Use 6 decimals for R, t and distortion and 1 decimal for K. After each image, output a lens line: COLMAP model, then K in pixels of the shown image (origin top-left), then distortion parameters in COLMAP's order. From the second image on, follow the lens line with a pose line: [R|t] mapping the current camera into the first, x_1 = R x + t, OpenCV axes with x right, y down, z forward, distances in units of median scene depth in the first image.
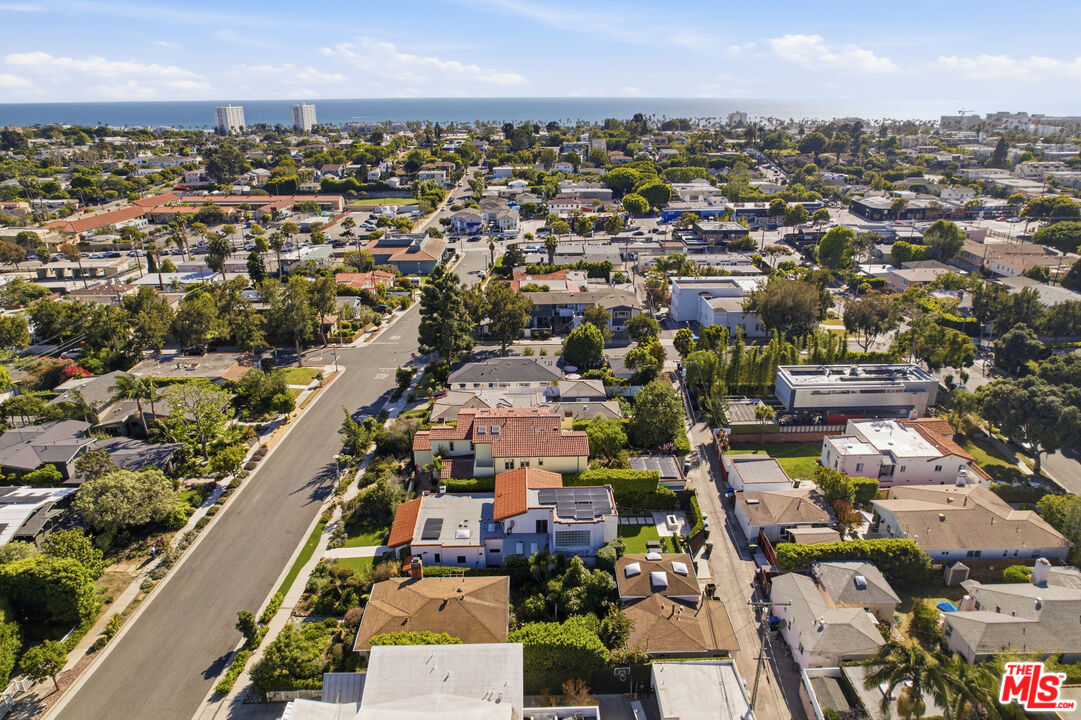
lens RADIAL K [[691.9, 0, 544.5], [0, 691.9, 365.0], [0, 0, 1]] dist [-0.068379, 0.060733]
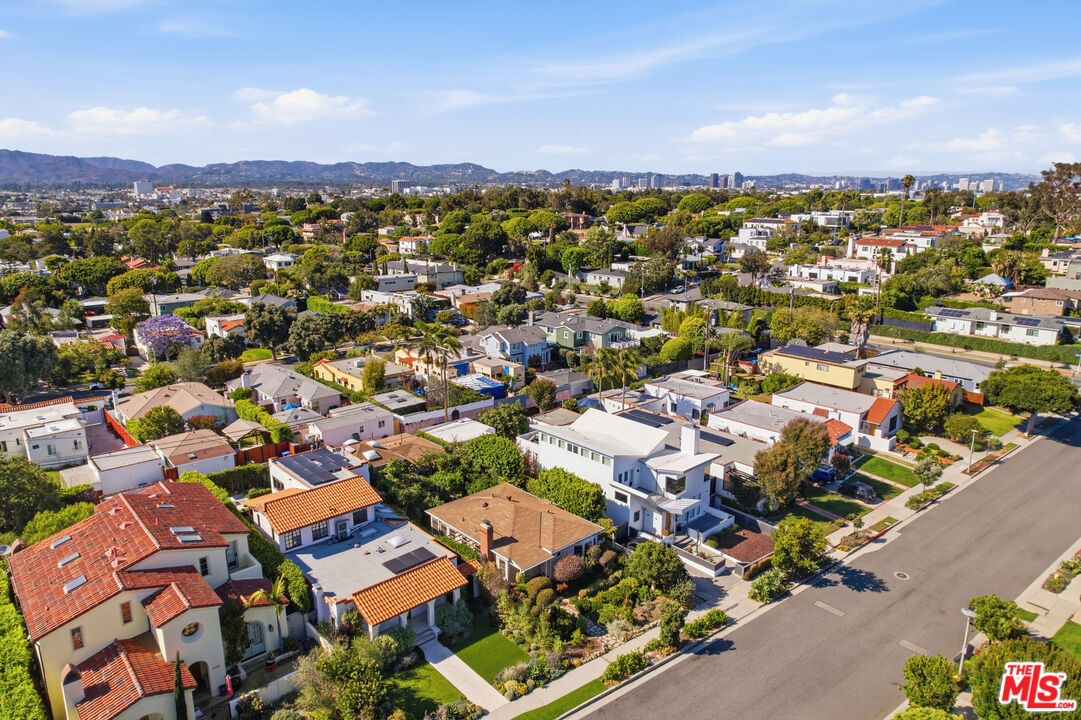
lens RADIAL K [[691.9, 0, 545.3], [0, 691.9, 365.8], [0, 0, 1]] dist [-0.068379, 0.060733]
pose [[-0.655596, -0.183025, 0.732596, -0.750320], [0.277939, 0.843581, 0.459479, -0.221910], [-0.702100, 0.504849, -0.502178, 1.178794]]
